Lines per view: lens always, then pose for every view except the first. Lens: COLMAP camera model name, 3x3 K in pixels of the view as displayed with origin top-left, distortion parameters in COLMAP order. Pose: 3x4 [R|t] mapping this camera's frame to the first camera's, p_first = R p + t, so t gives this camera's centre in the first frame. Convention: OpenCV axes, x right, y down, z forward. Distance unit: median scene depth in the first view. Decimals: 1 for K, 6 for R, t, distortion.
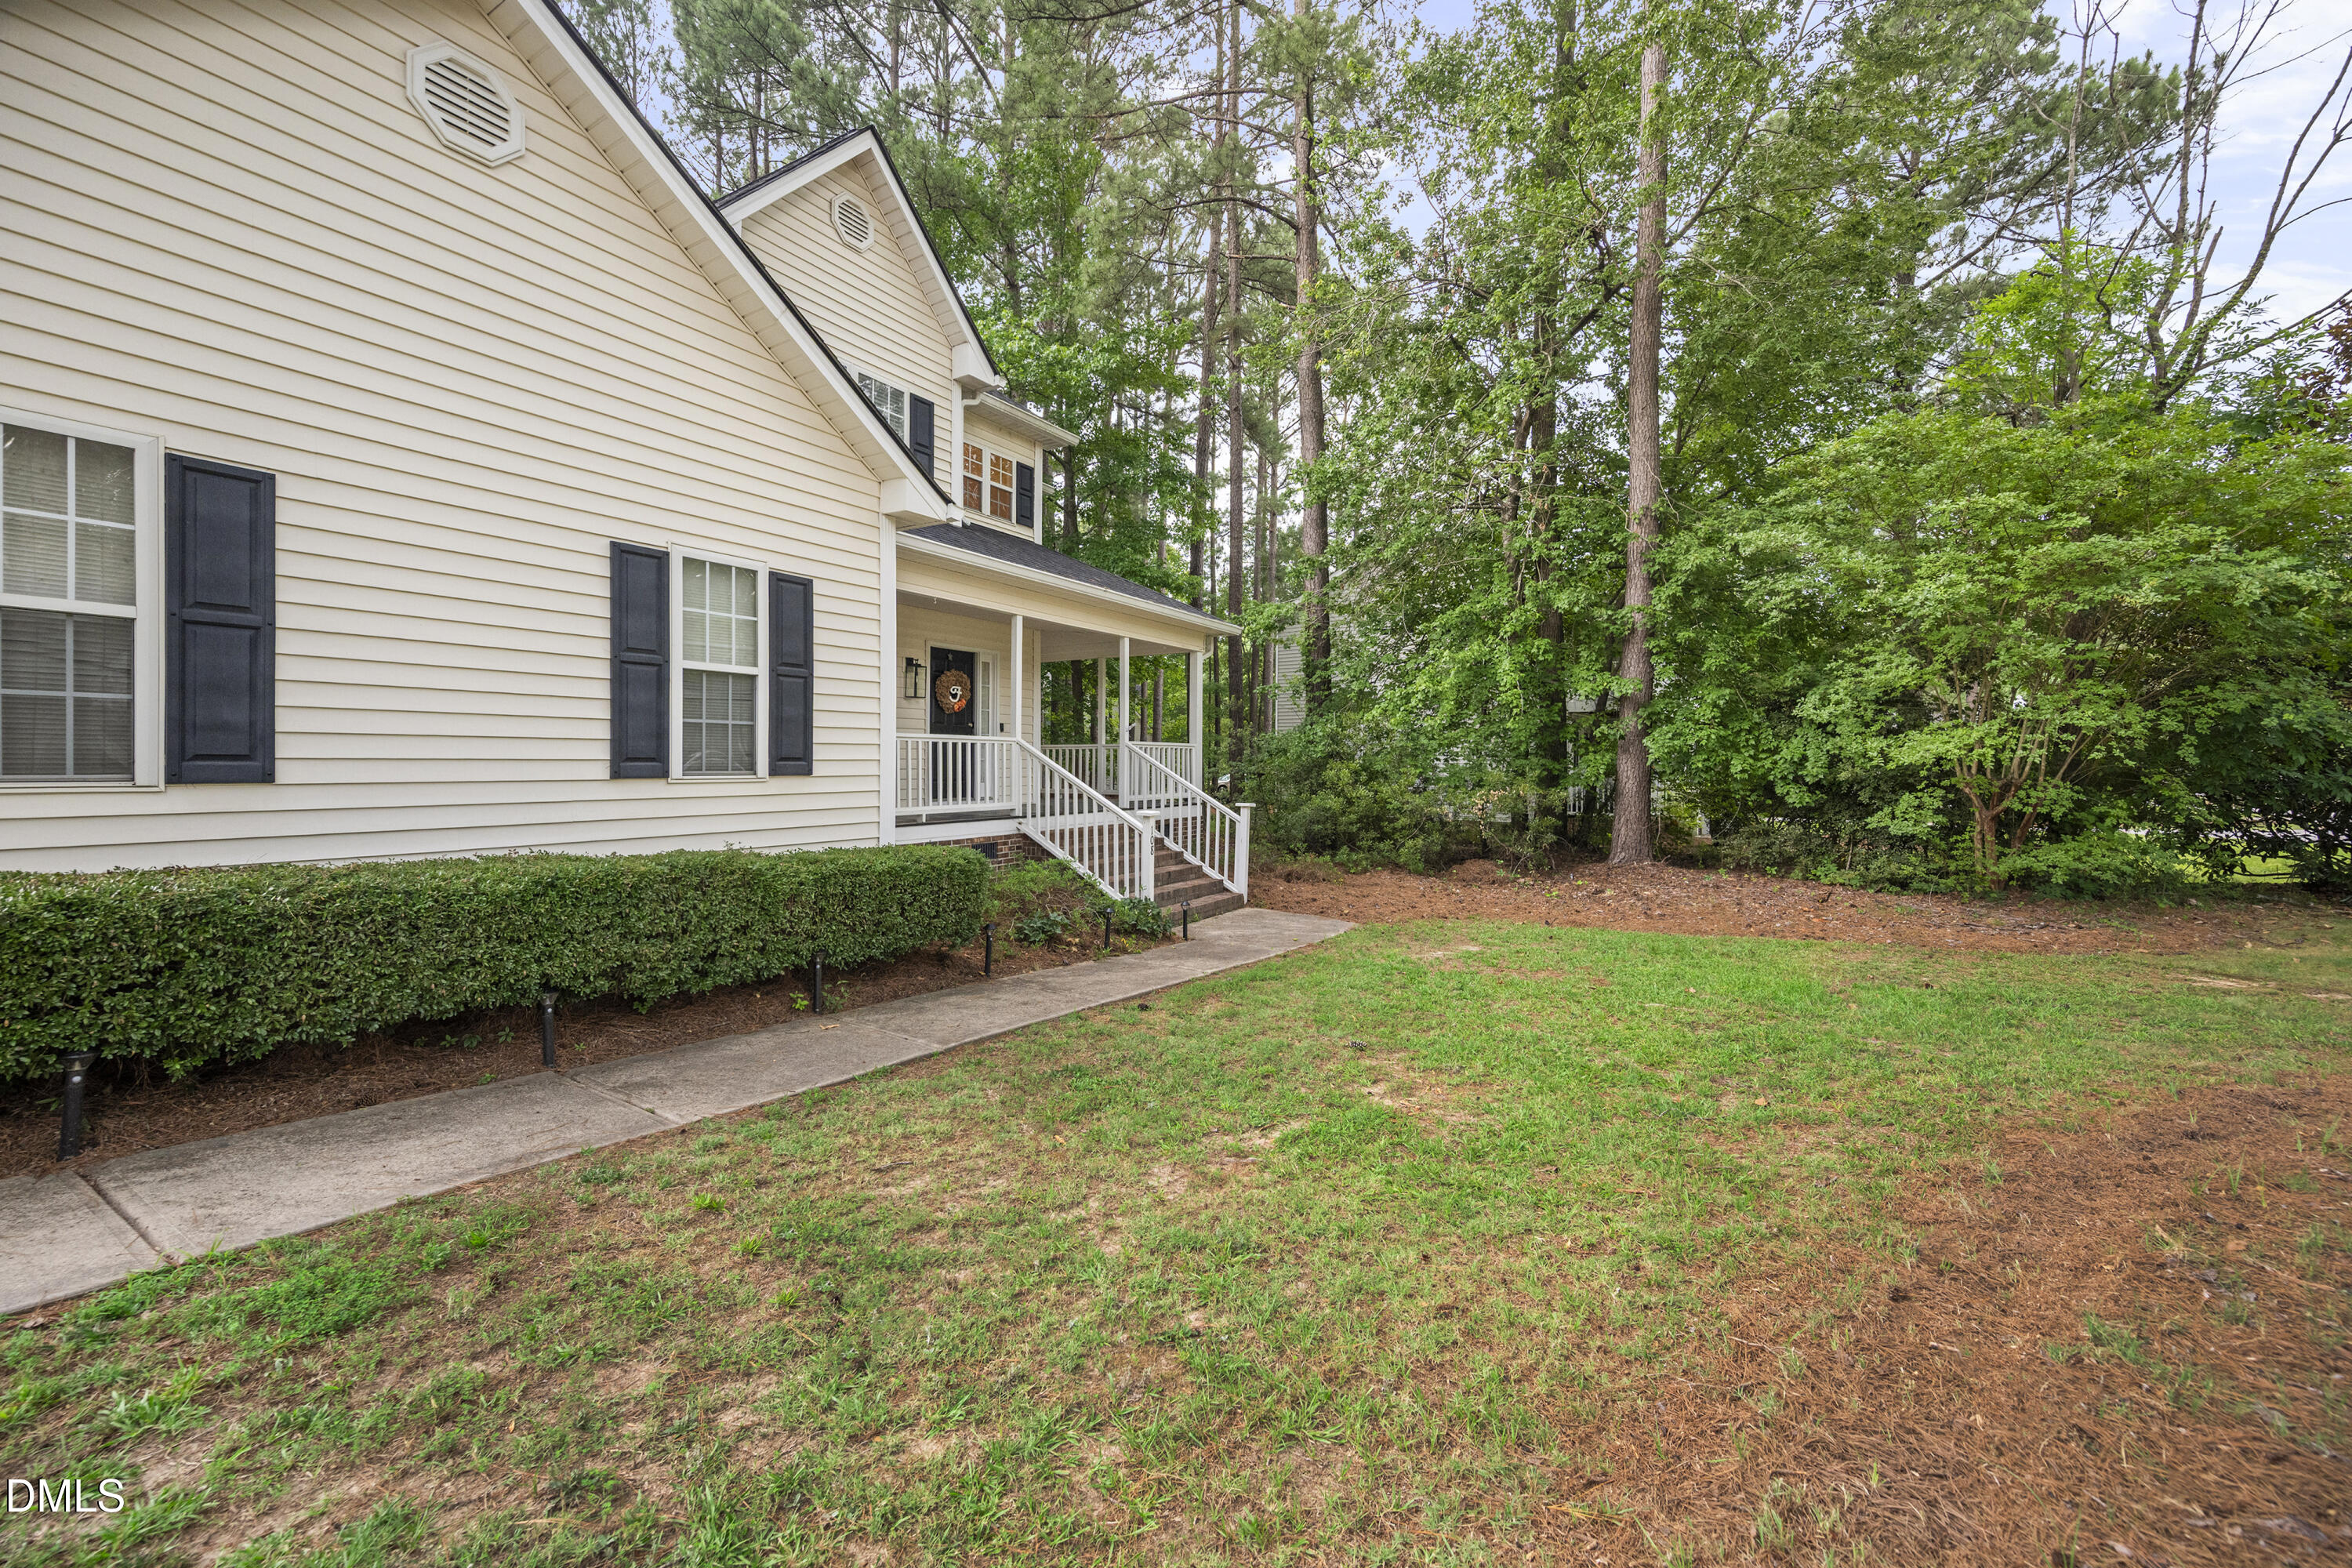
lens RADIAL K [[948.9, 0, 1152.4], [0, 948.9, 730.6], [0, 0, 1]] dist [-0.000265, -0.000088]
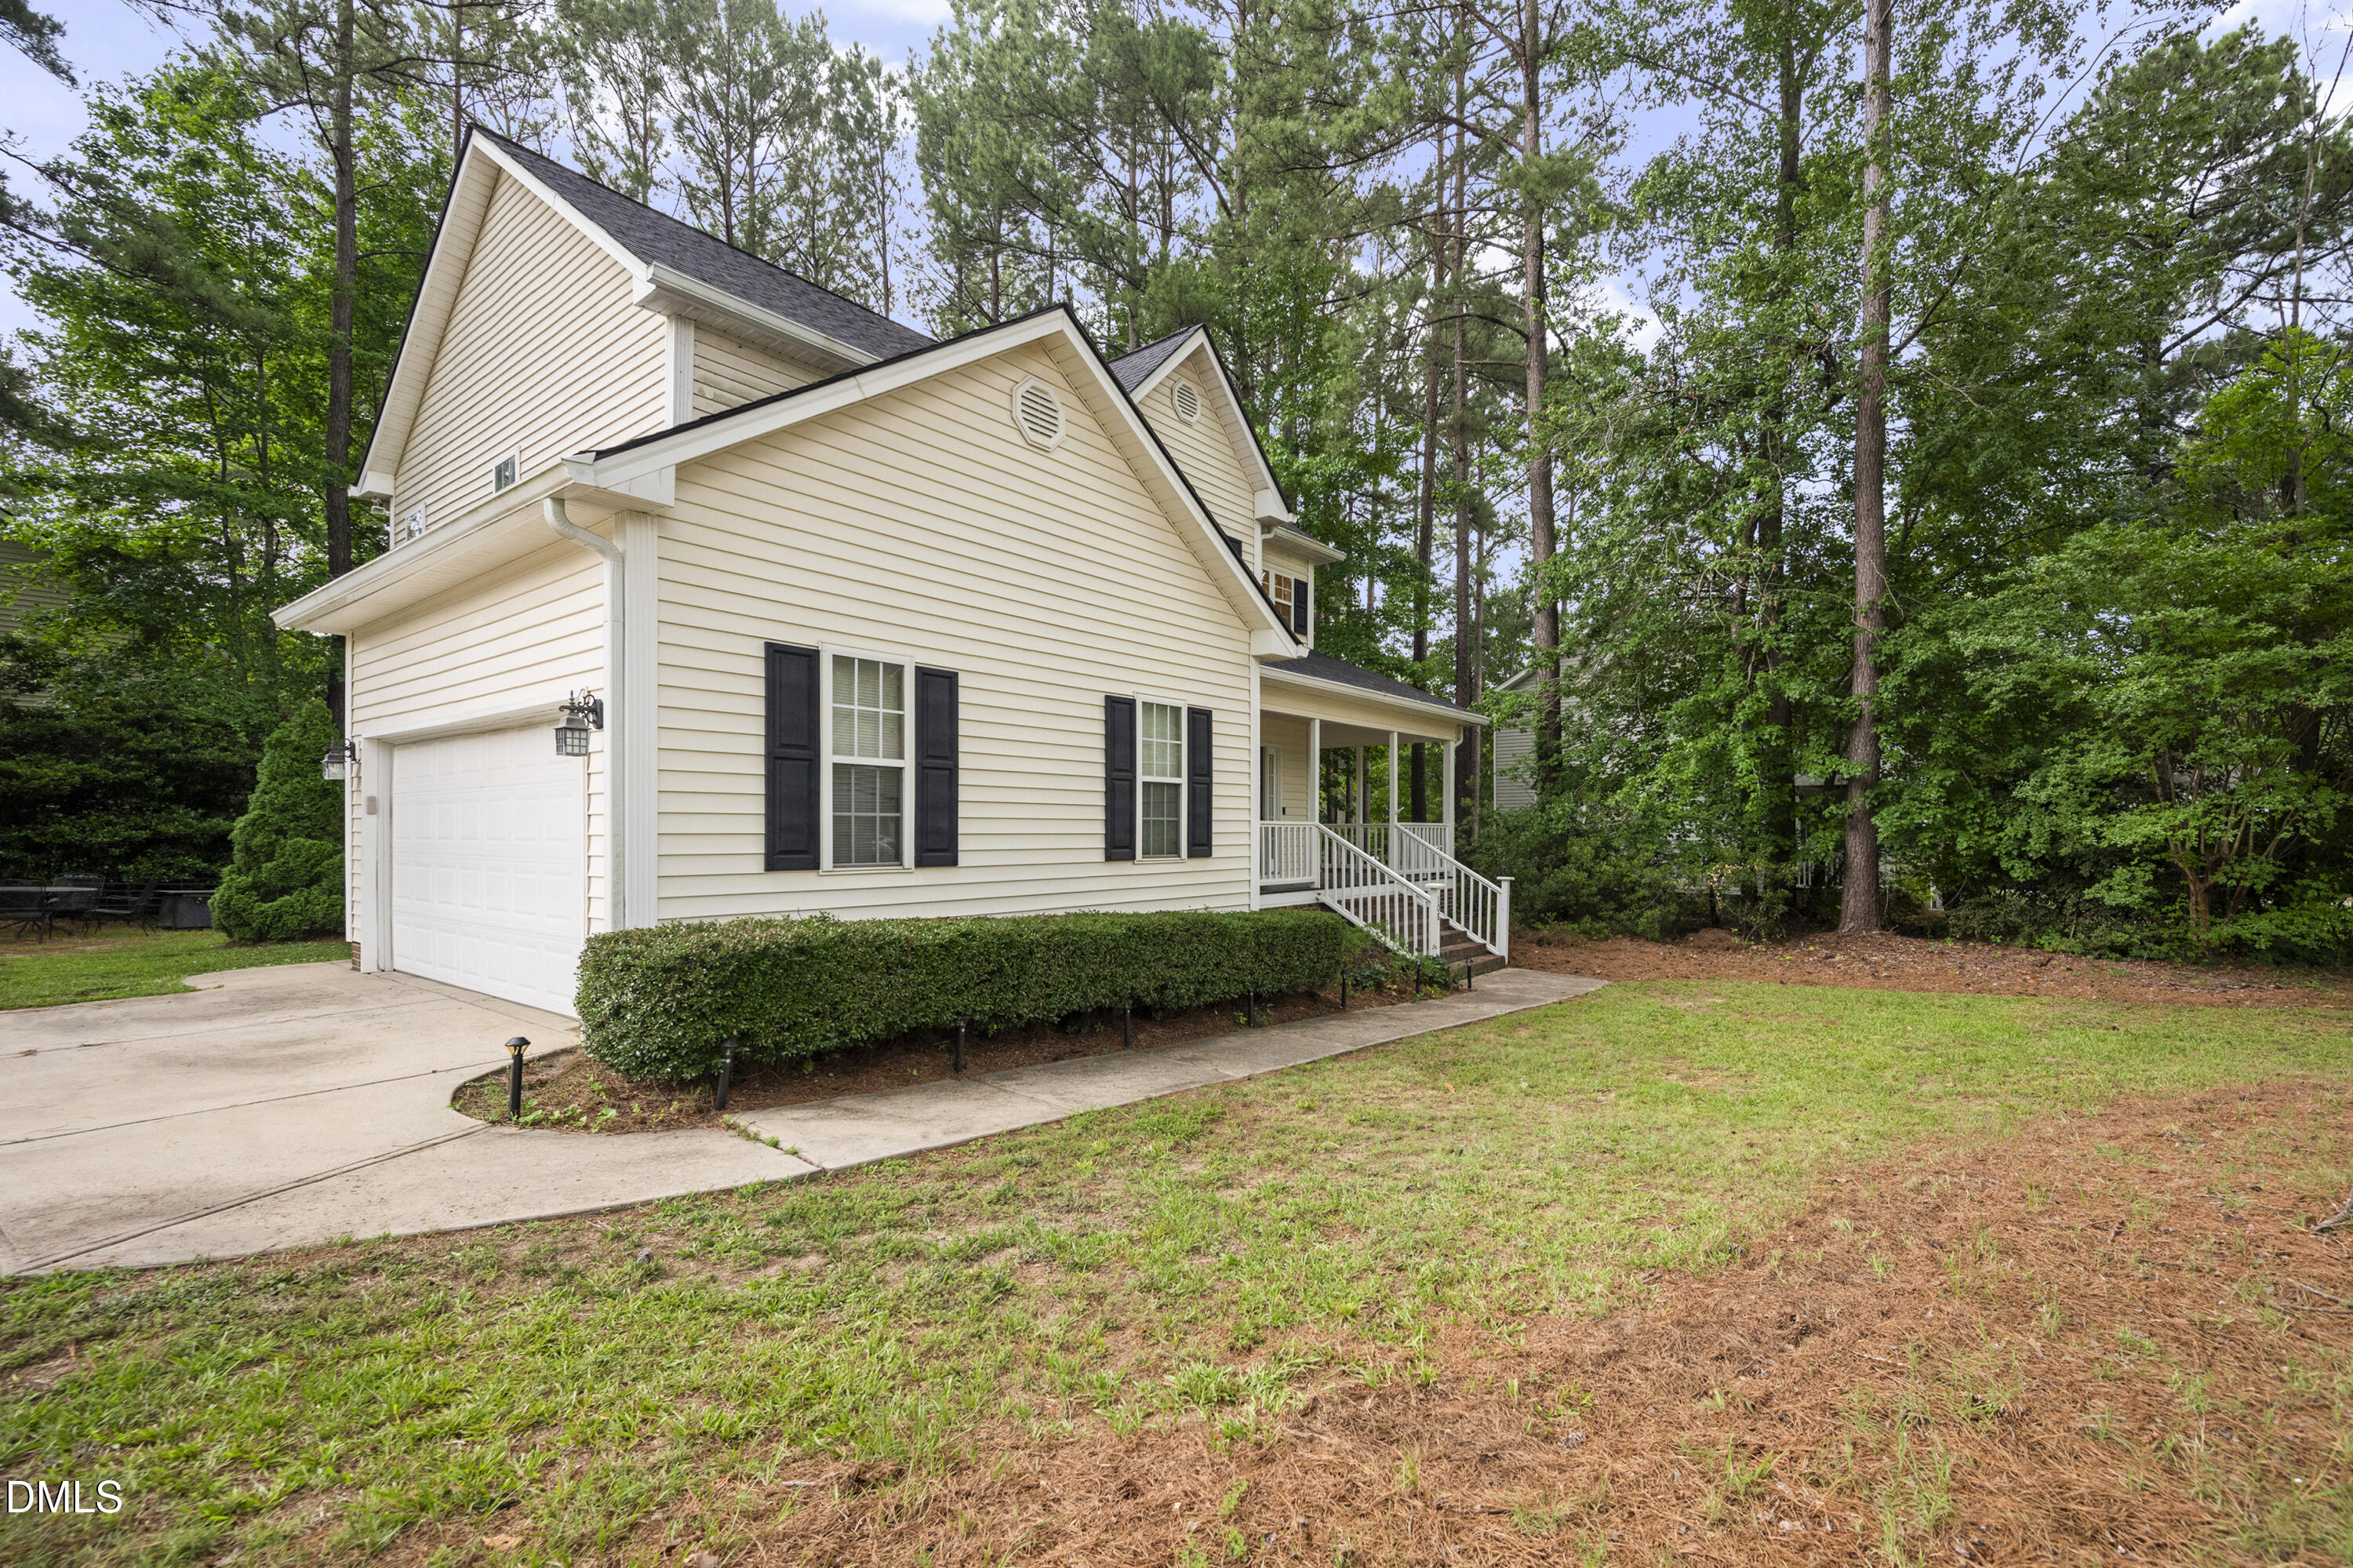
lens RADIAL K [[997.0, 0, 1244.5], [0, 997.0, 798.0], [0, 0, 1]] dist [-0.001787, -0.000657]
pose [[0.996100, -0.006805, -0.087967, -0.117878], [0.006734, 0.999977, -0.001108, -0.021024], [0.087972, 0.000511, 0.996123, -0.243747]]
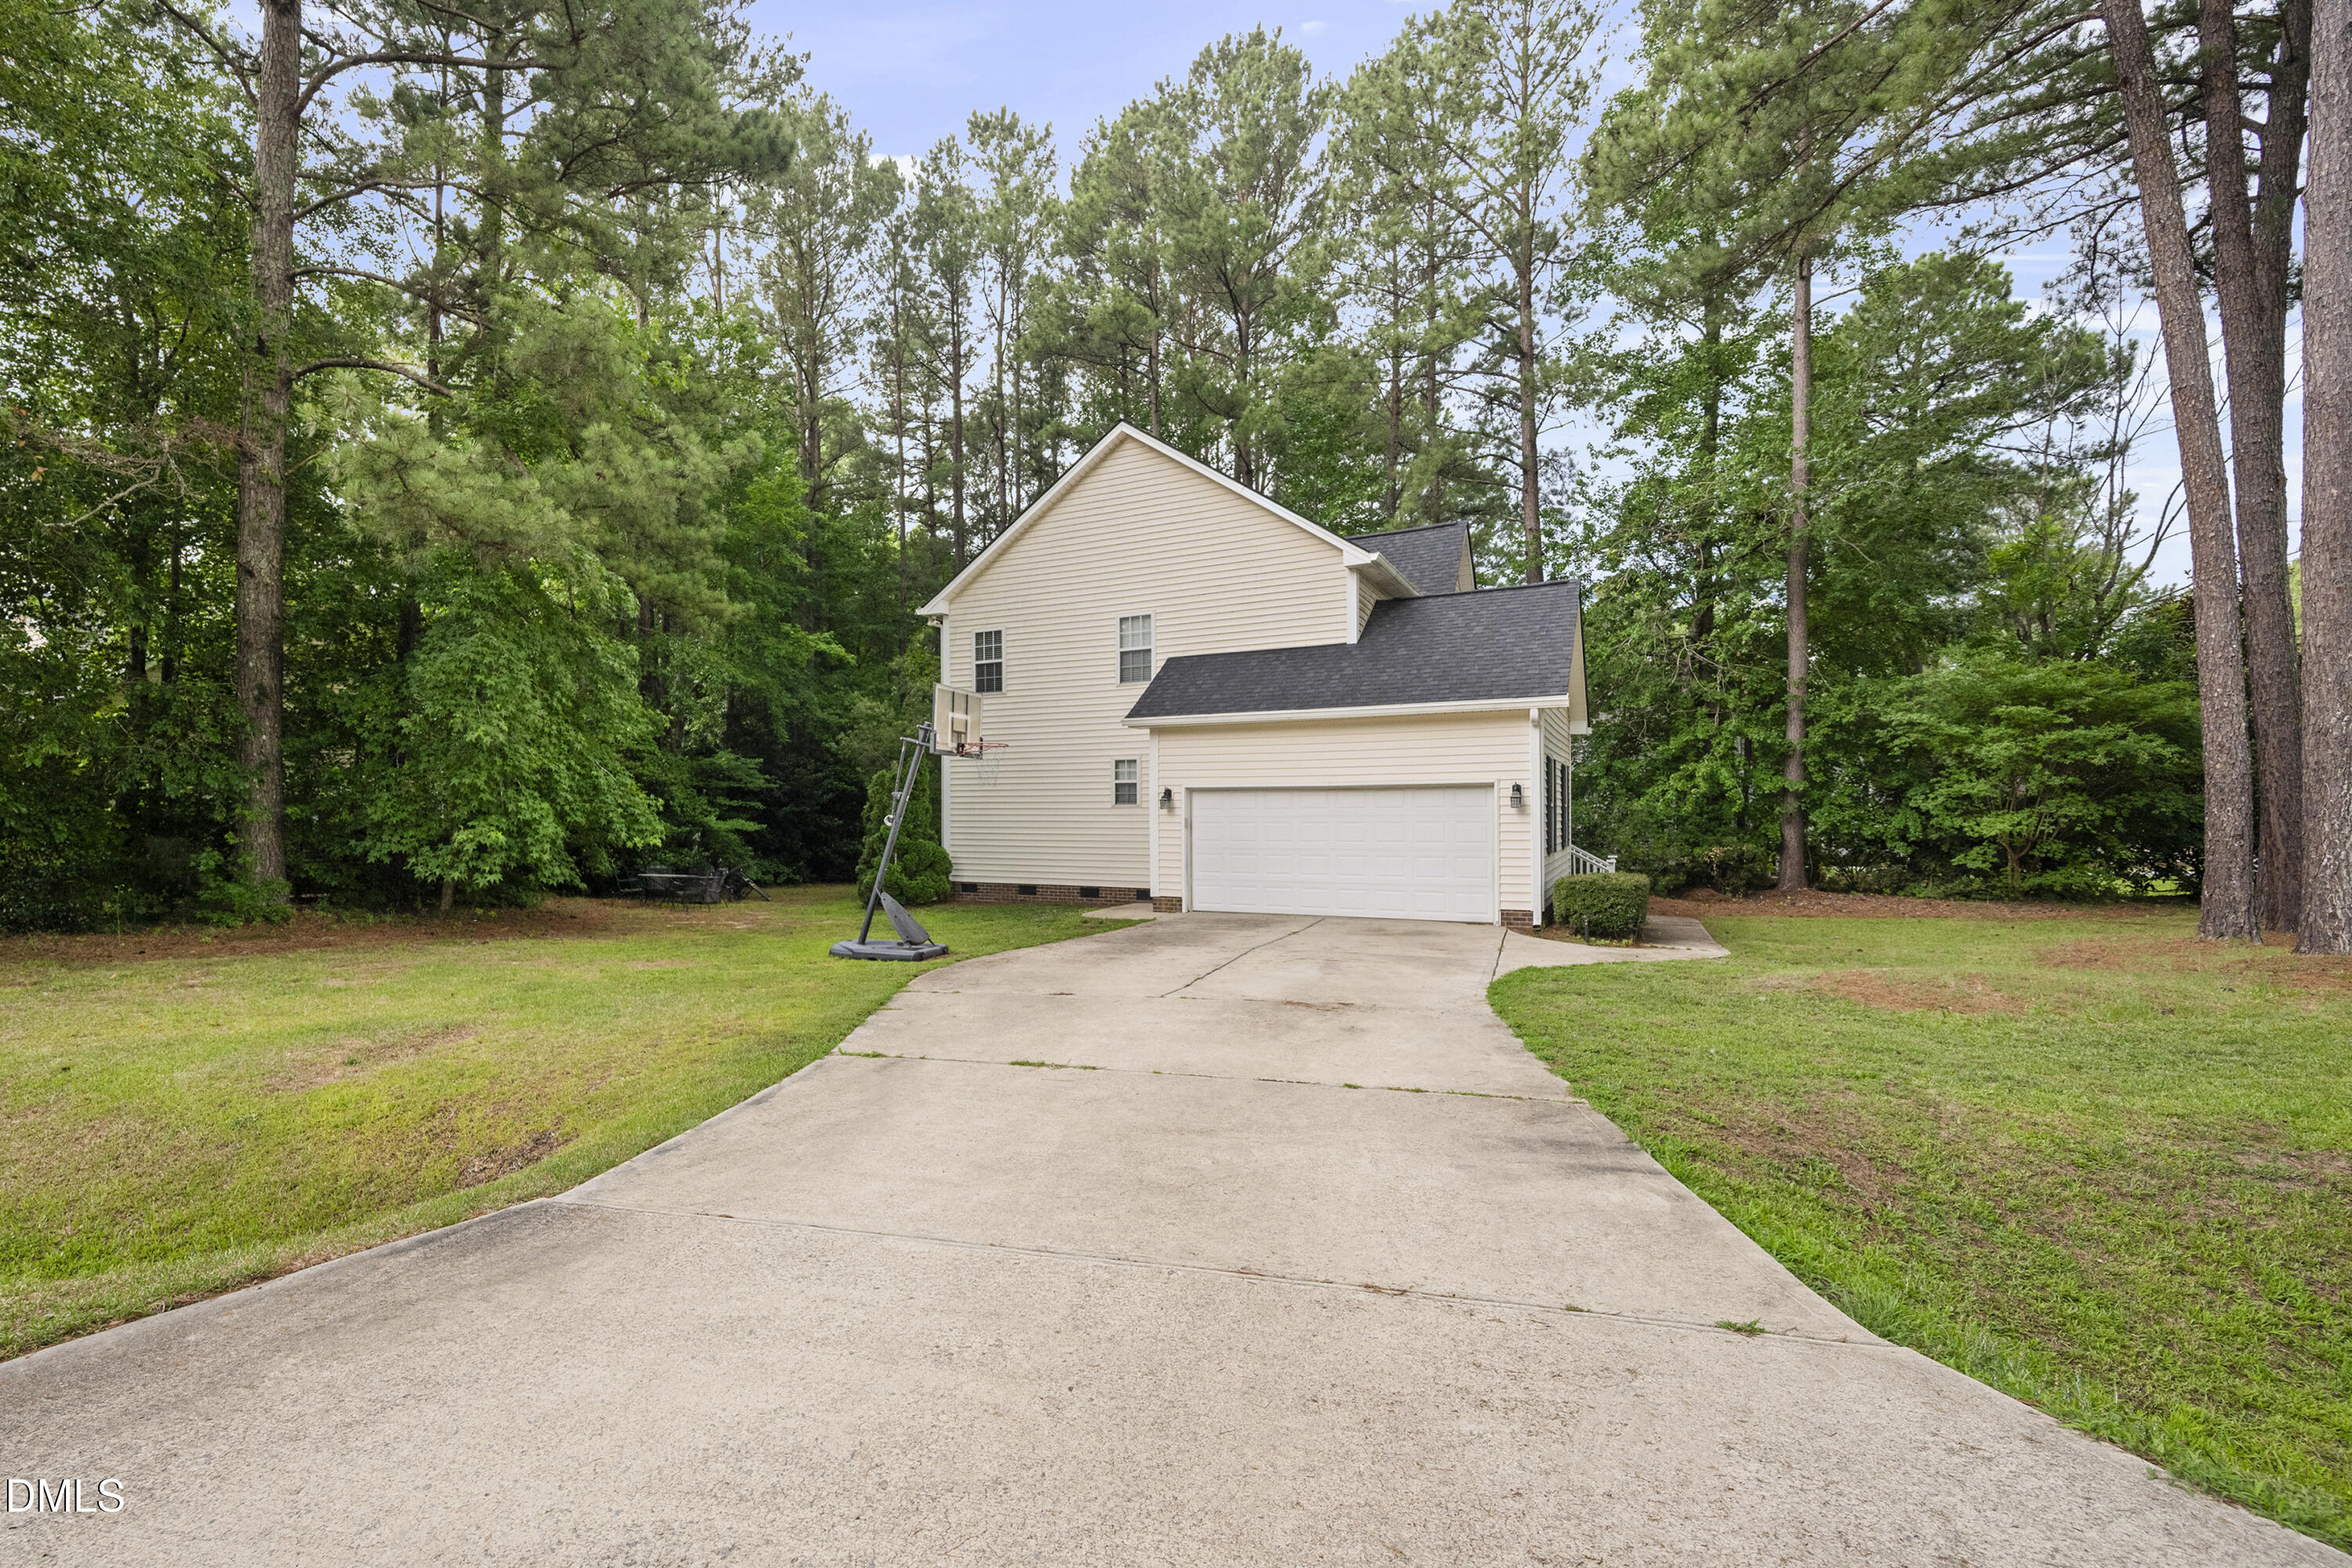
lens RADIAL K [[924.6, 0, 1184.2], [0, 924.6, 778.9], [0, 0, 1]] dist [0.010695, -0.000001]
pose [[0.998992, -0.010556, 0.043631, -0.902233], [0.010968, 0.999897, -0.009219, -0.072139], [-0.043529, 0.009688, 0.999005, -0.828520]]
